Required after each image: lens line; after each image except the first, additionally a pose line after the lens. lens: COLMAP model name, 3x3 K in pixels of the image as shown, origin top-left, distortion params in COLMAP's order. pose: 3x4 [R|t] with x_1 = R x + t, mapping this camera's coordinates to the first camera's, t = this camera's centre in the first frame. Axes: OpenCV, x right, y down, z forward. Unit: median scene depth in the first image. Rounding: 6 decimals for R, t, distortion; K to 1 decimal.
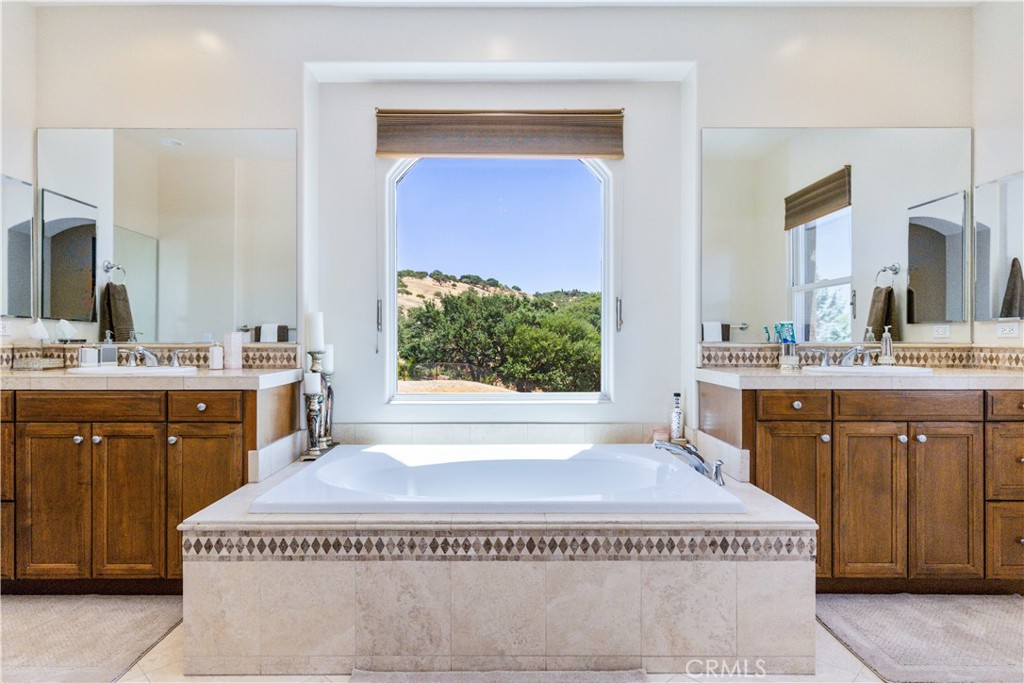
lens RADIAL K [[558.3, 0, 506.1], [0, 558.3, 340.6], [0, 0, 1]] dist [0.002426, 0.000595]
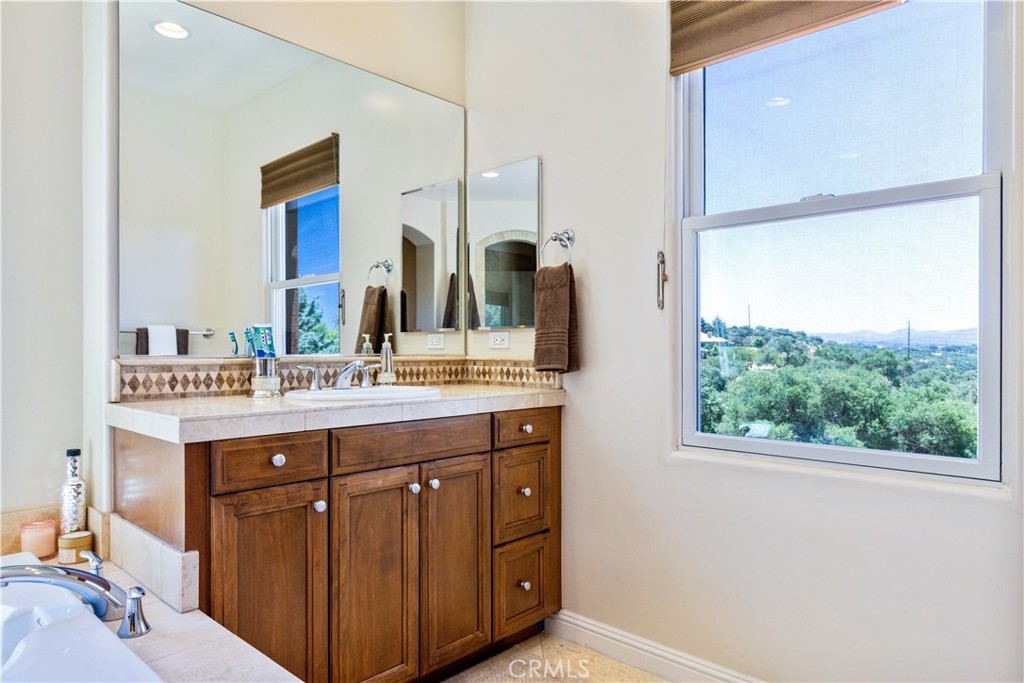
lens RADIAL K [[655.8, 0, 506.6], [0, 655.8, 348.2], [0, 0, 1]] dist [-0.000559, -0.000639]
pose [[0.683080, 0.000307, 0.730343, 0.137642], [0.003306, 0.999988, -0.003513, -0.002520], [-0.730336, 0.004814, 0.683071, 0.269091]]
